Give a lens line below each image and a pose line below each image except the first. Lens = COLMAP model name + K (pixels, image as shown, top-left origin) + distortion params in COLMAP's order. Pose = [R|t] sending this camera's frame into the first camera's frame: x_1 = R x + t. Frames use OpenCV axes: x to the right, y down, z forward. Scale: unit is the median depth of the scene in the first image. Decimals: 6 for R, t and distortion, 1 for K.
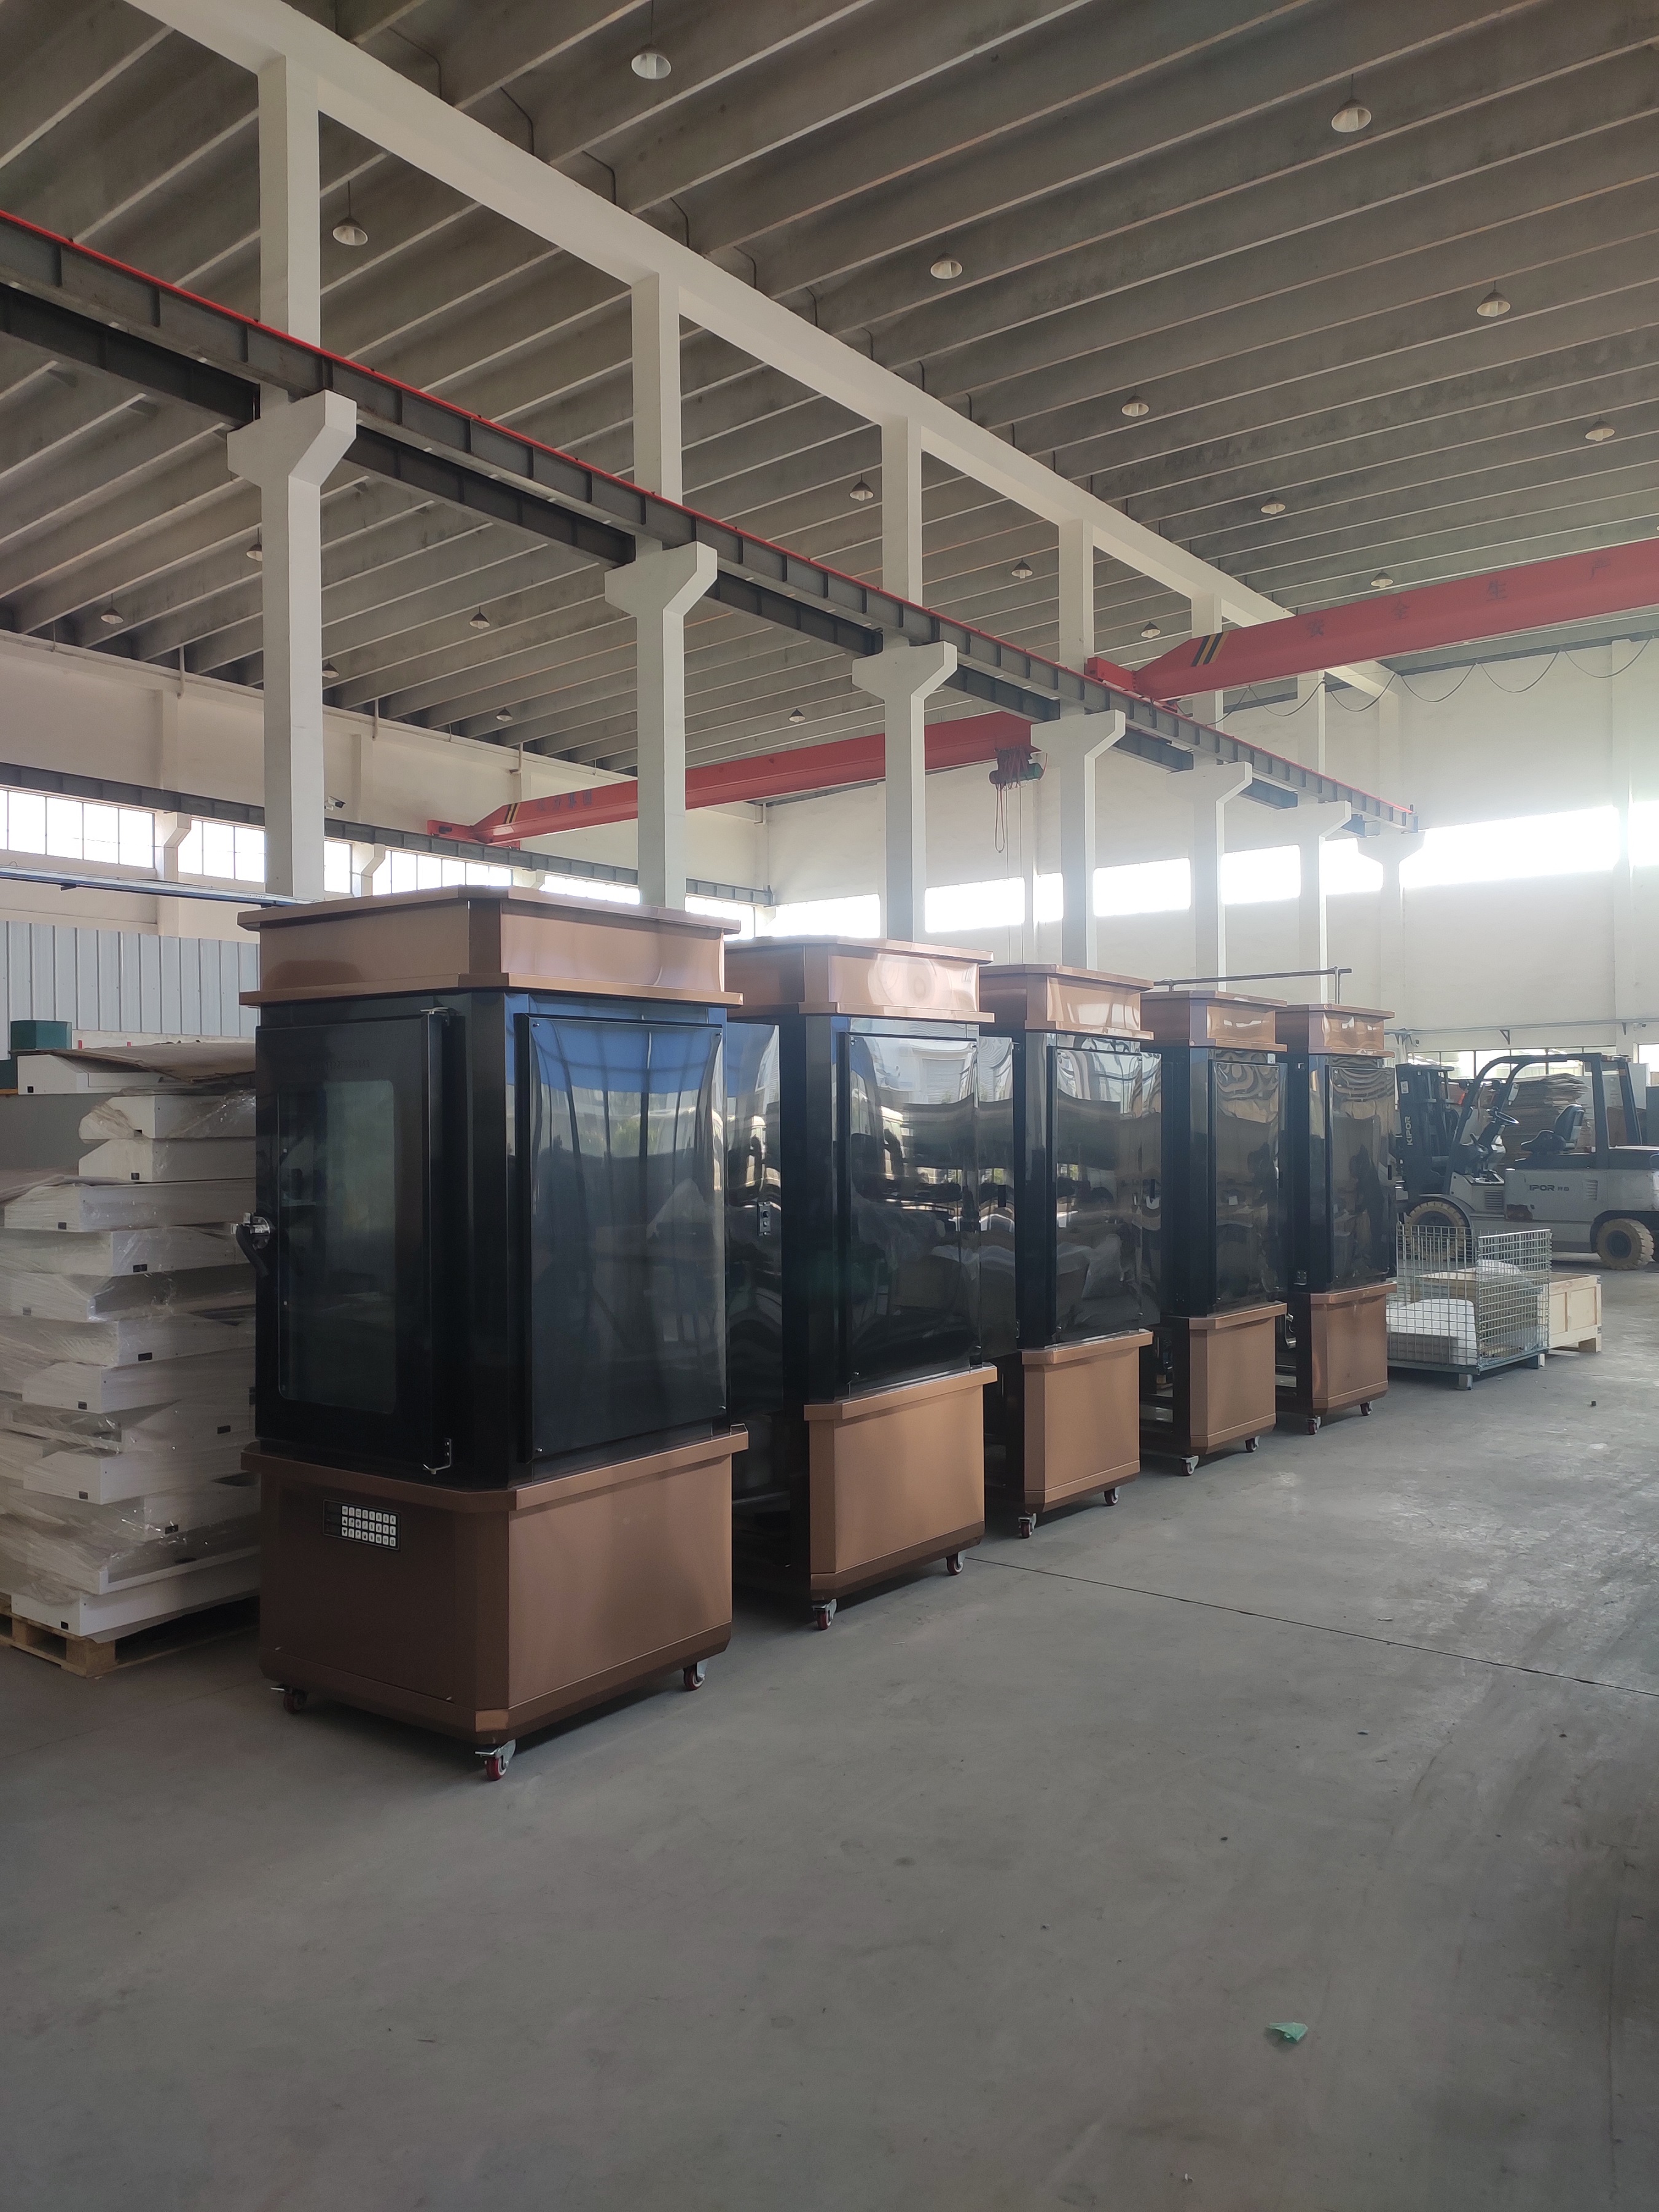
lens RADIAL K [[1615.2, 0, 828.4], [0, 1615.2, 1111.2], [0, 0, 1]] dist [0.007888, 0.002343]
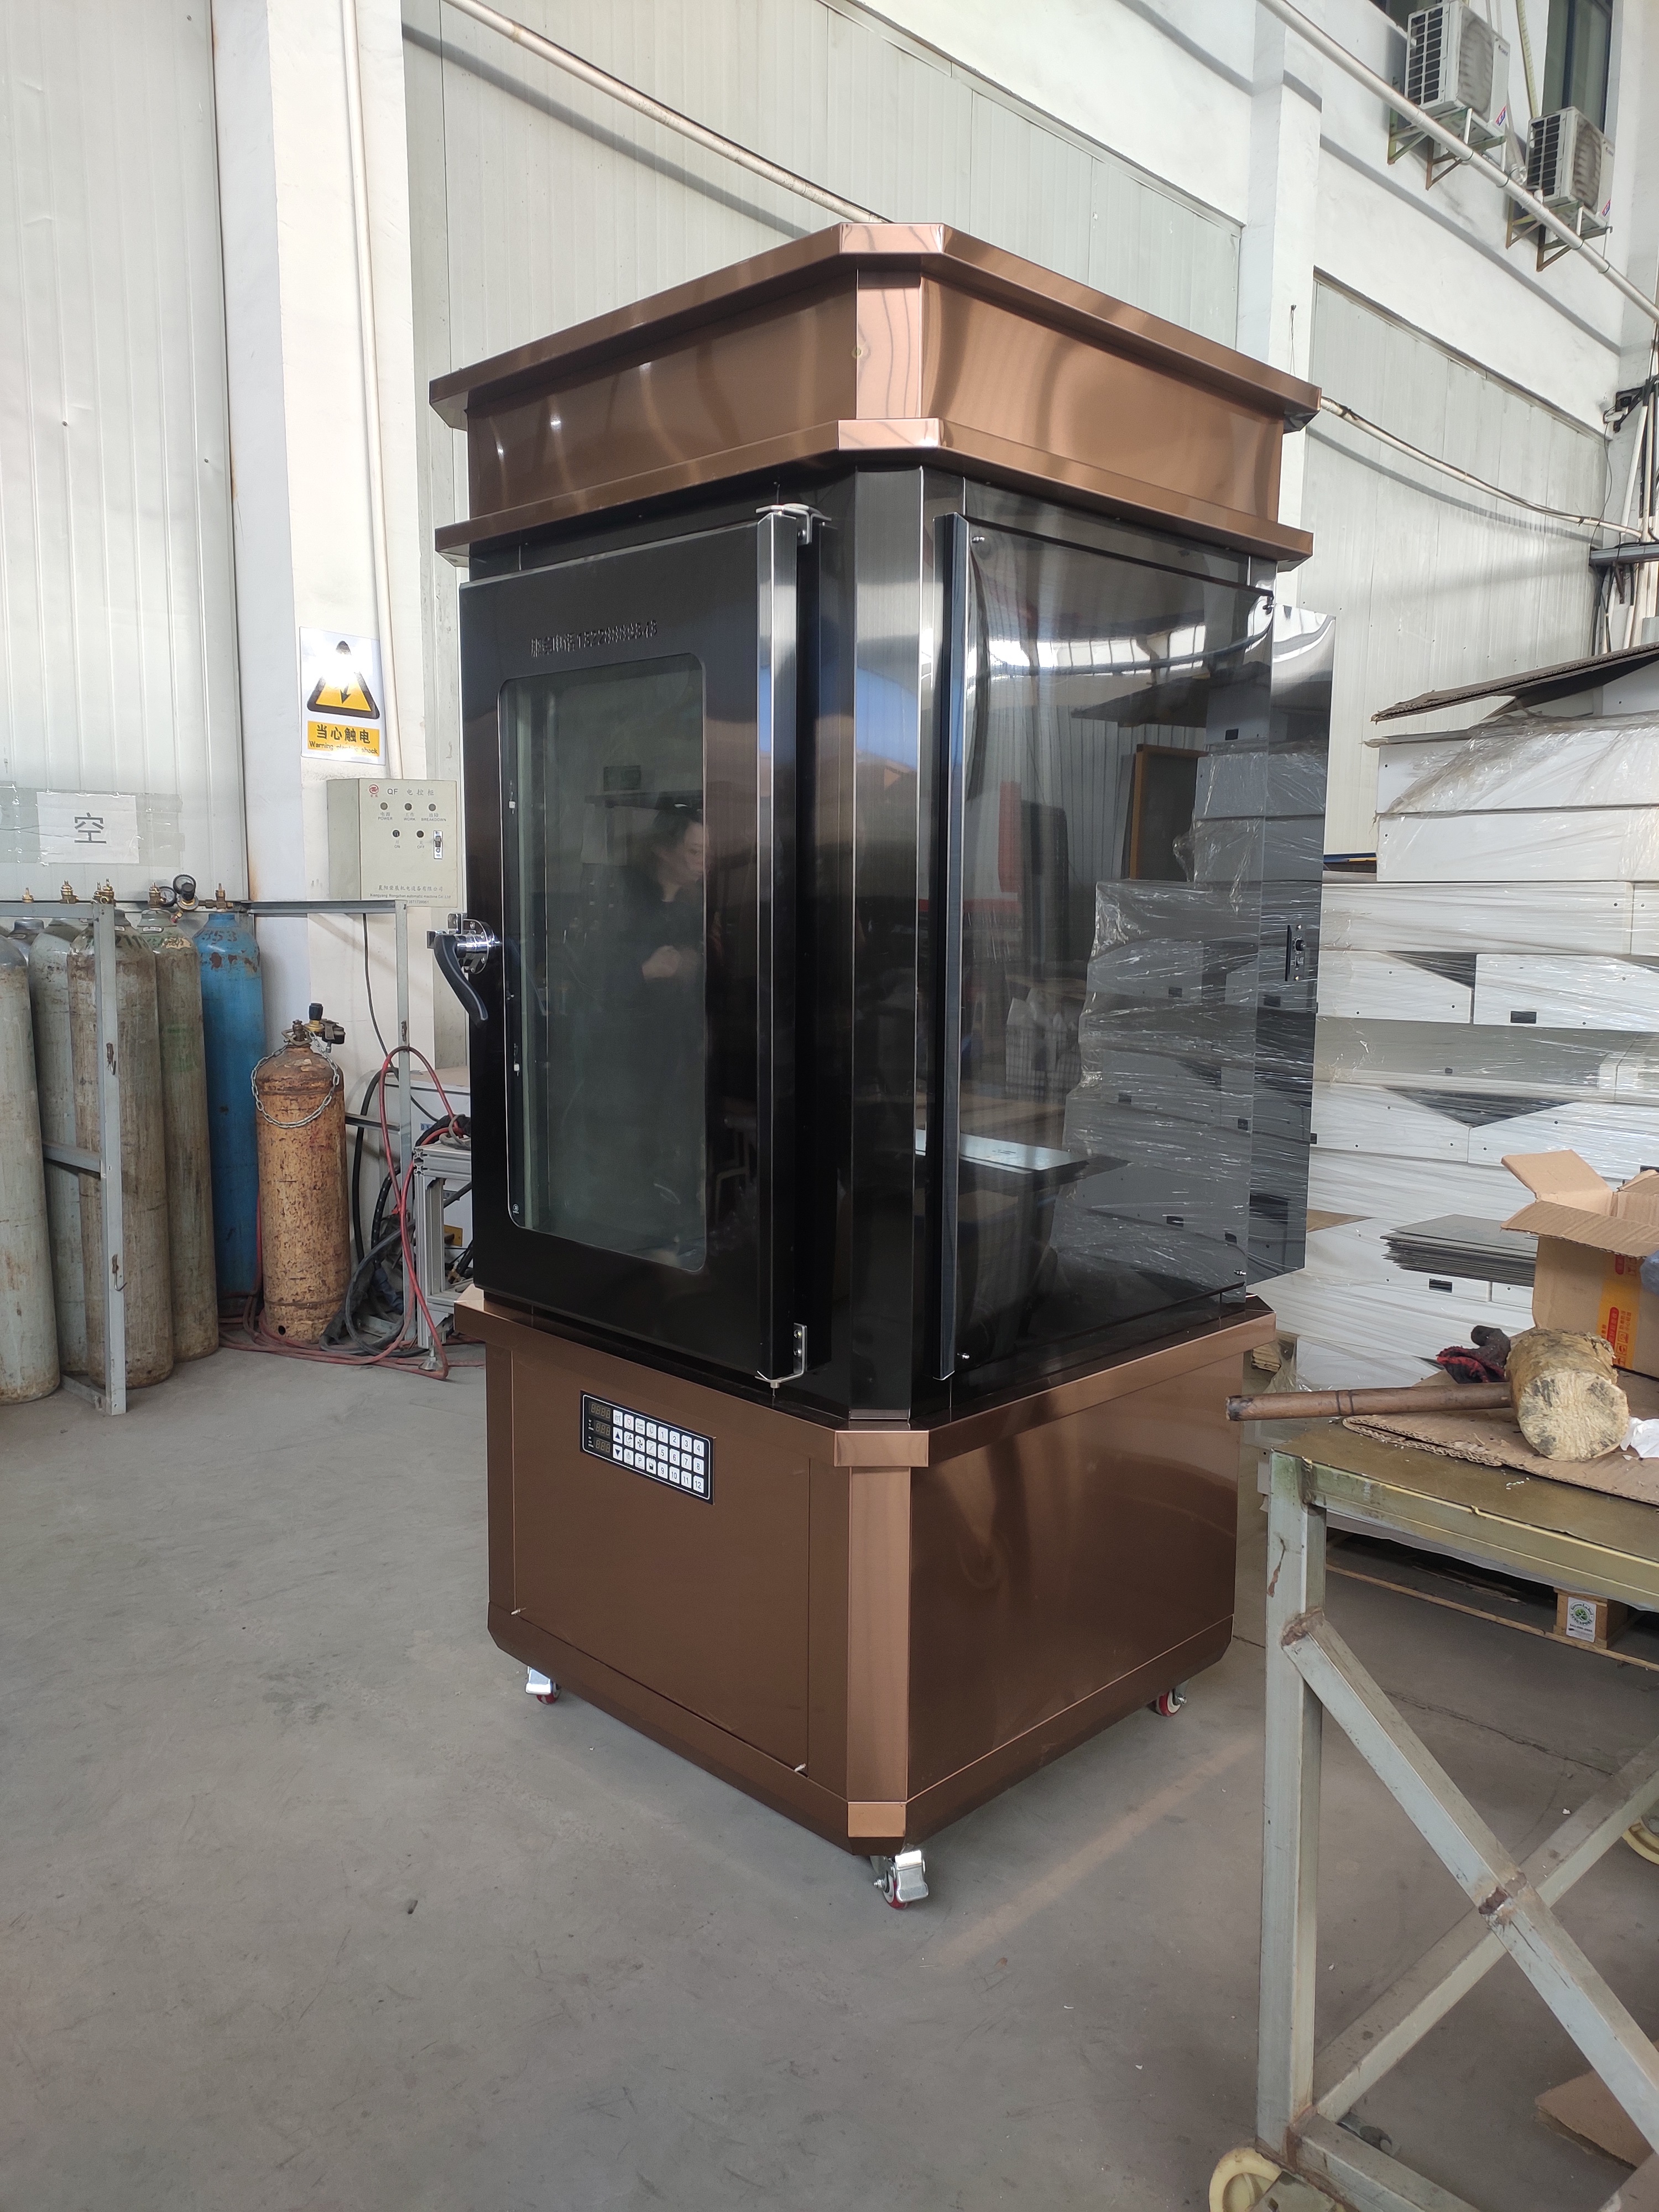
lens RADIAL K [[1615.2, 0, 831.7], [0, 1615.2, 1105.7], [0, 0, 1]] dist [0.007888, 0.002343]
pose [[0.991588, 0.037016, -0.124029, -0.152000], [-0.018462, 0.988885, 0.147532, 0.039094], [0.128111, -0.144001, 0.981250, 0.440938]]
